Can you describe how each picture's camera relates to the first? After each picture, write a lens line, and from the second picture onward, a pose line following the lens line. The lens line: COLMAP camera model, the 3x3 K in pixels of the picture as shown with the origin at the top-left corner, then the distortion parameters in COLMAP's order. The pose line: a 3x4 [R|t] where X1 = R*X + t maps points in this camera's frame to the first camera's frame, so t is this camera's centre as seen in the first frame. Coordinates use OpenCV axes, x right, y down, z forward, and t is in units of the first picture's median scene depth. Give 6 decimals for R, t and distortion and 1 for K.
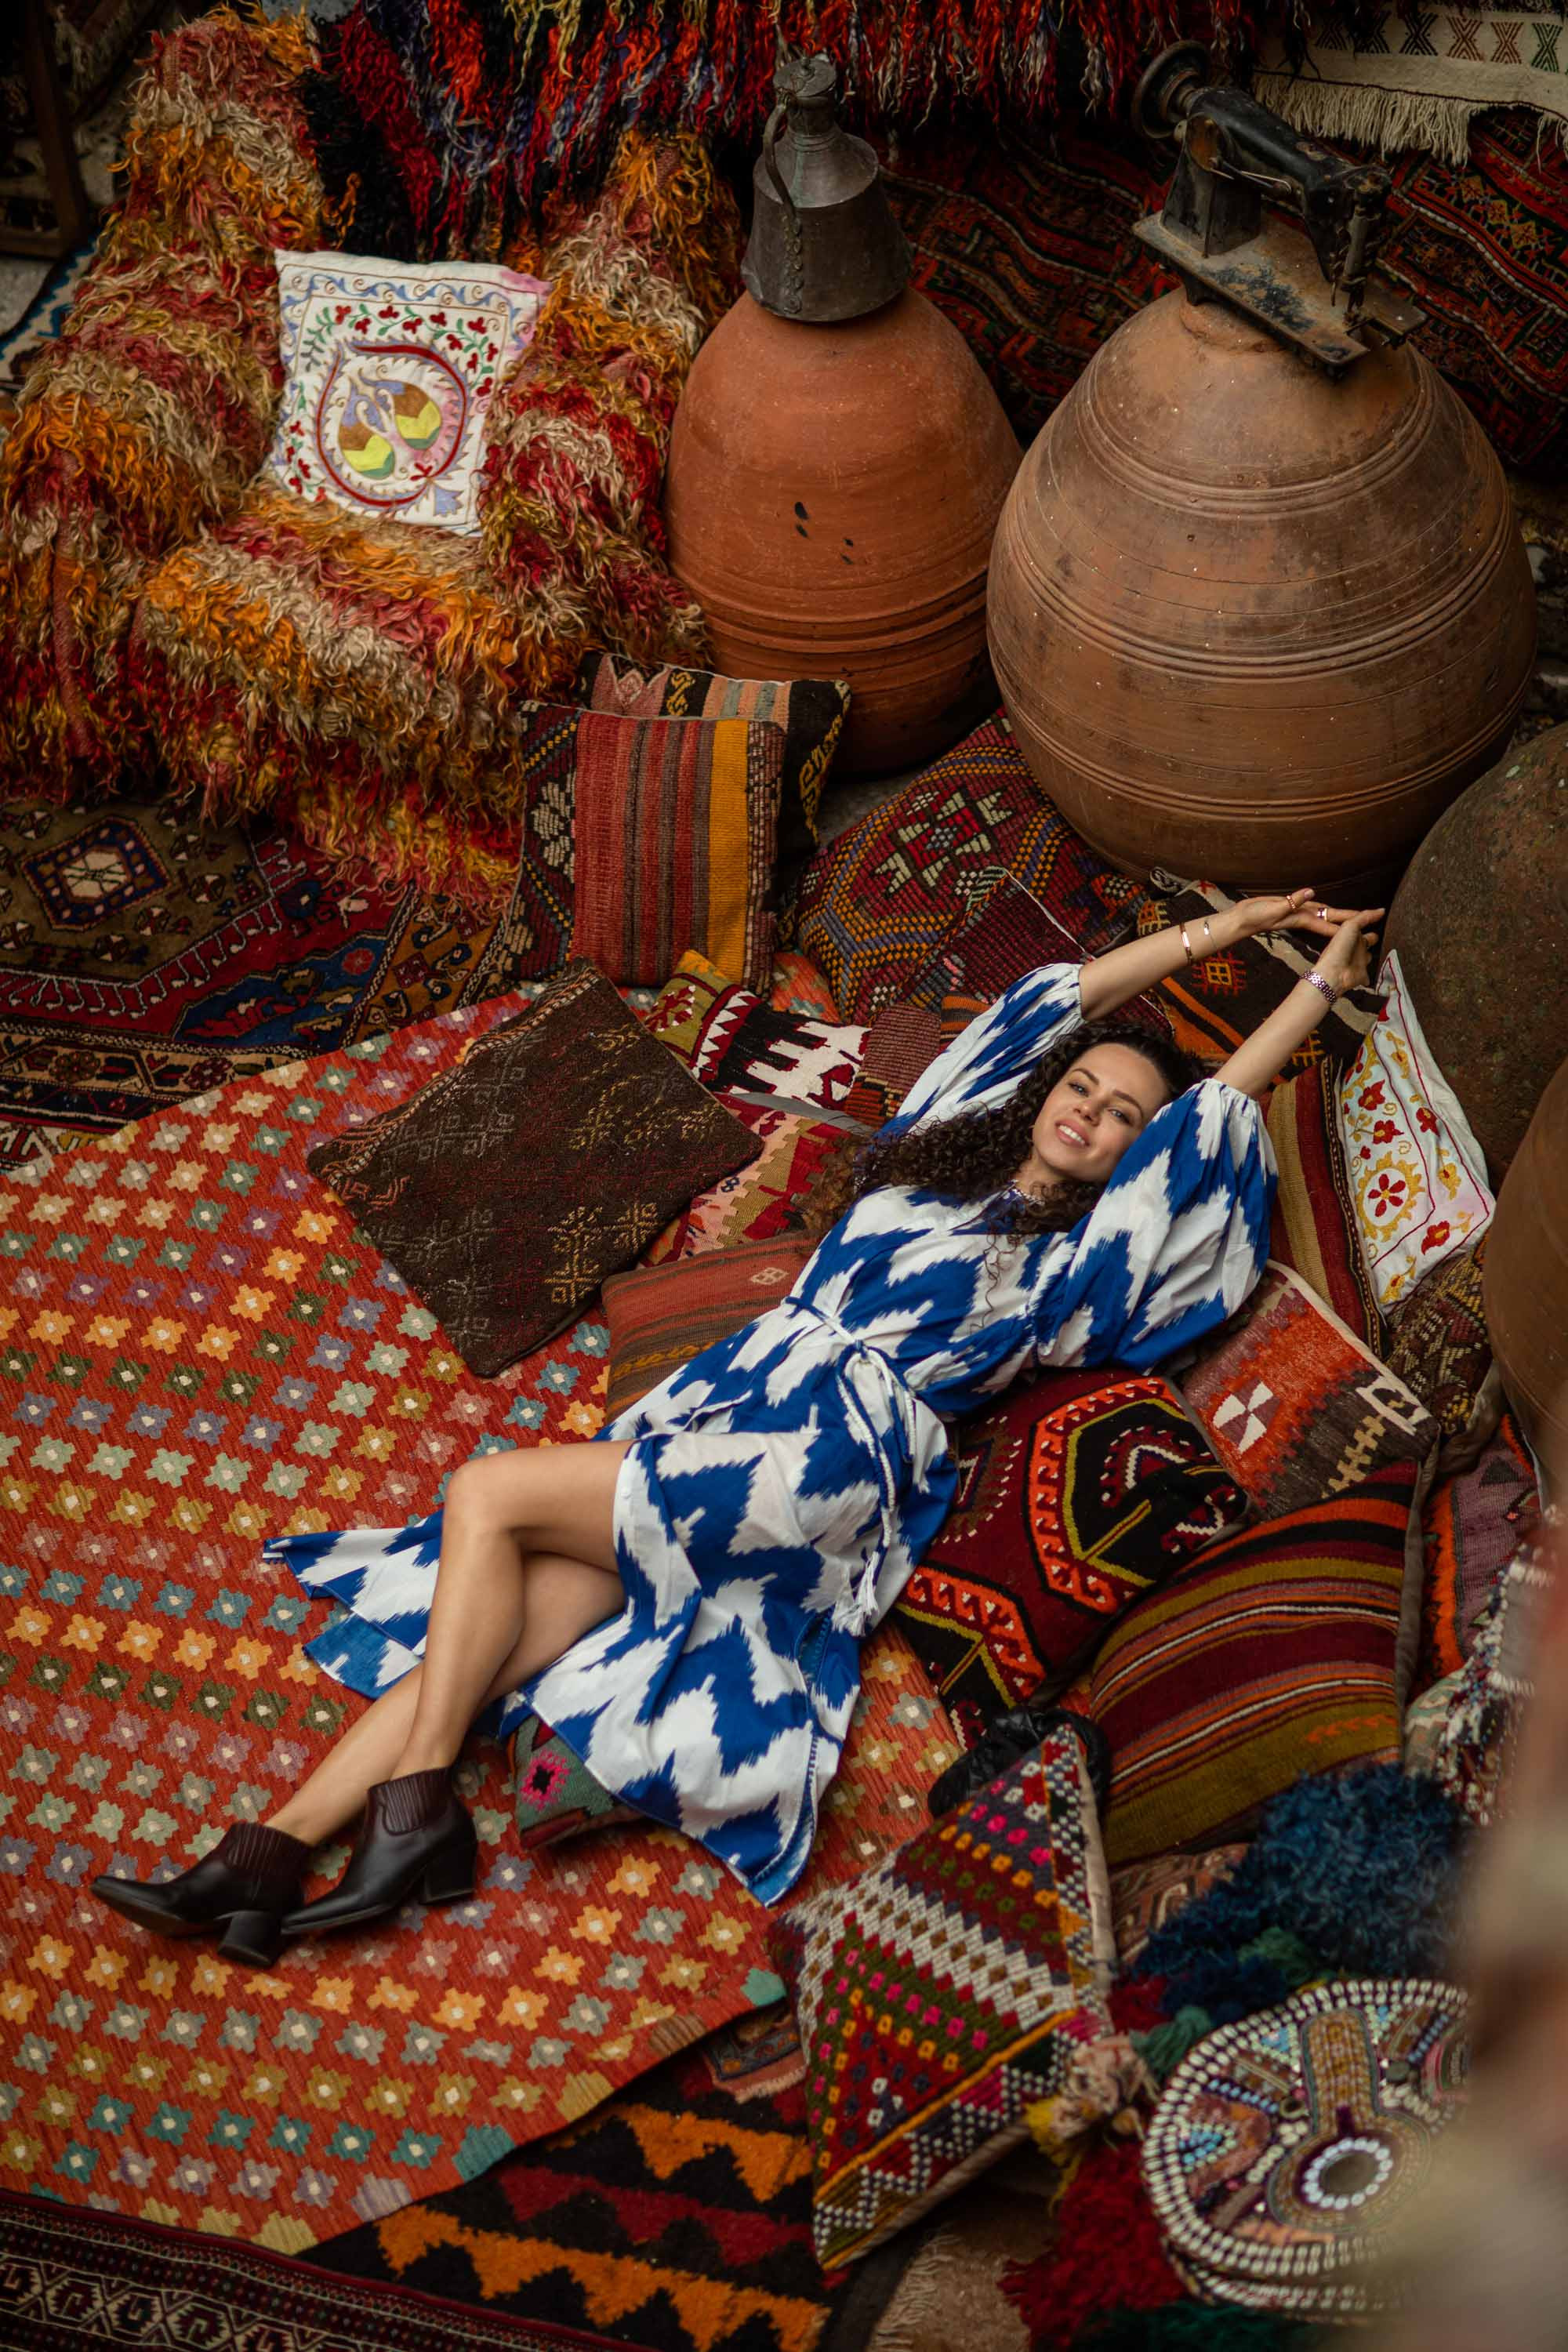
lens RADIAL K [[5547.7, 0, 784.0], [0, 5547.7, 1176.0], [0, 0, 1]] dist [-0.024488, -0.363718]
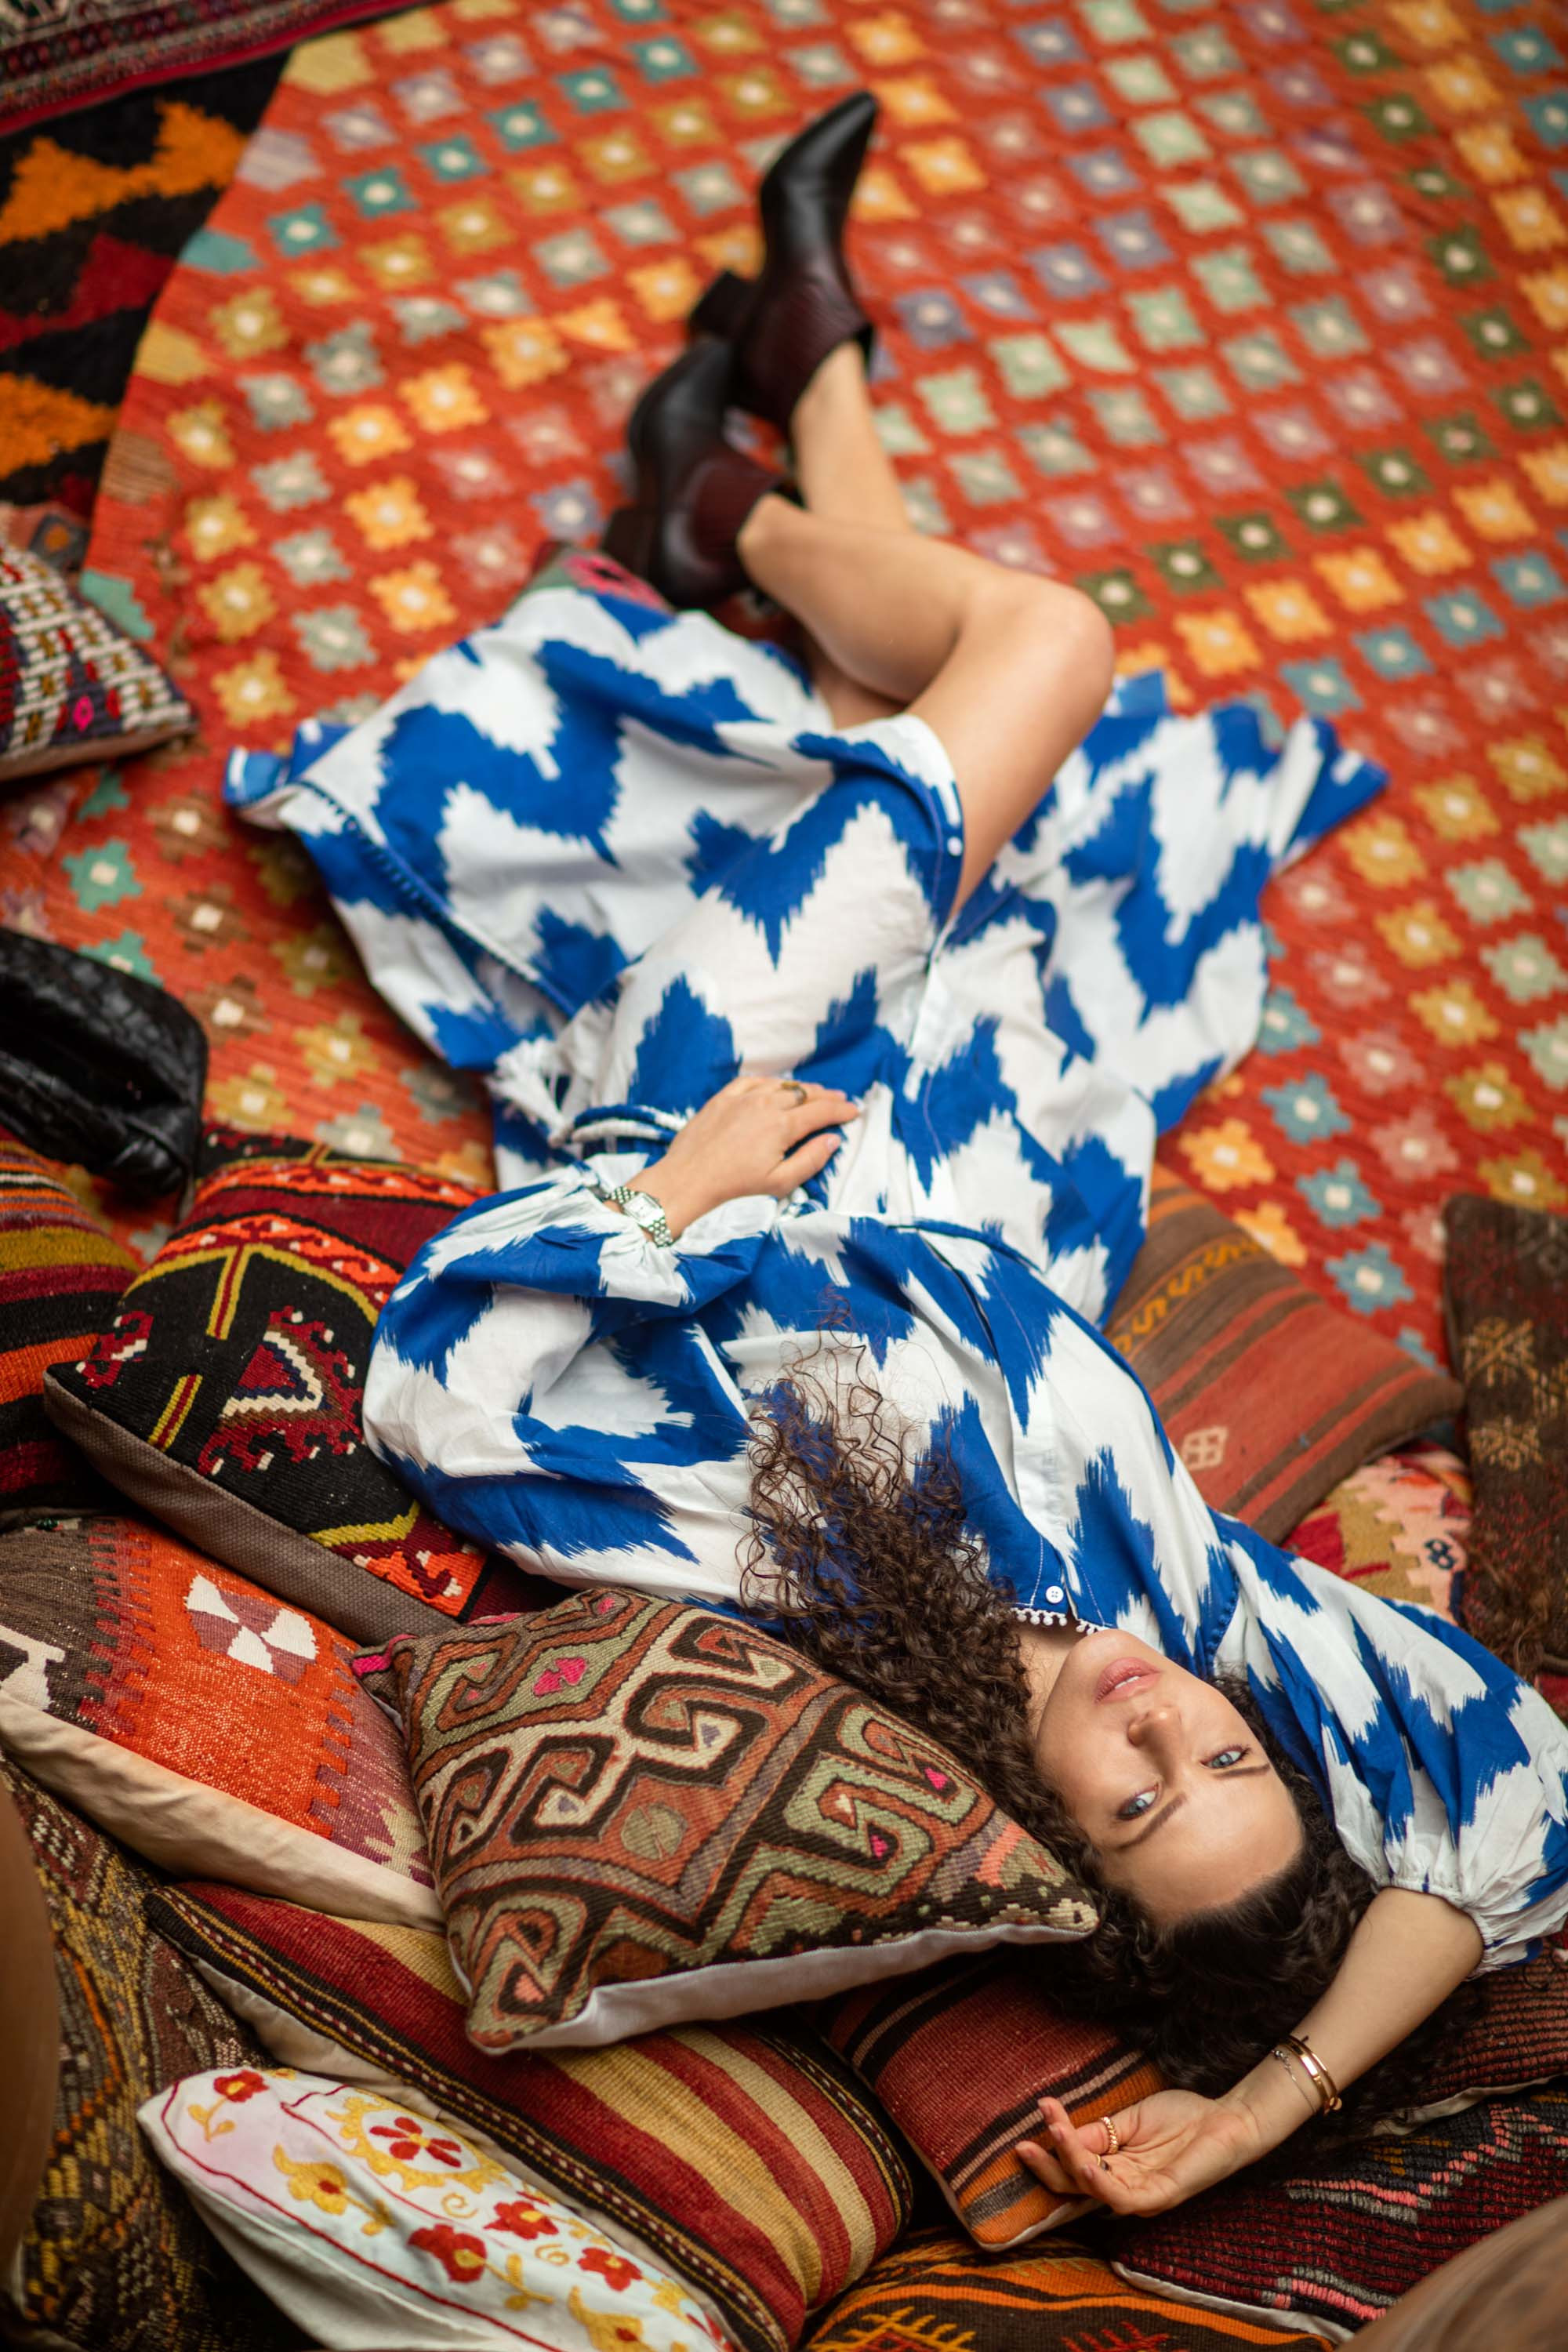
lens RADIAL K [[5547.7, 0, 784.0], [0, 5547.7, 1176.0], [0, 0, 1]] dist [-0.024488, -0.363718]
pose [[-0.653169, 0.613358, -0.444029, 0.255125], [-0.628652, -0.112371, 0.769526, -0.378656], [0.422099, 0.781770, 0.458986, 0.766812]]
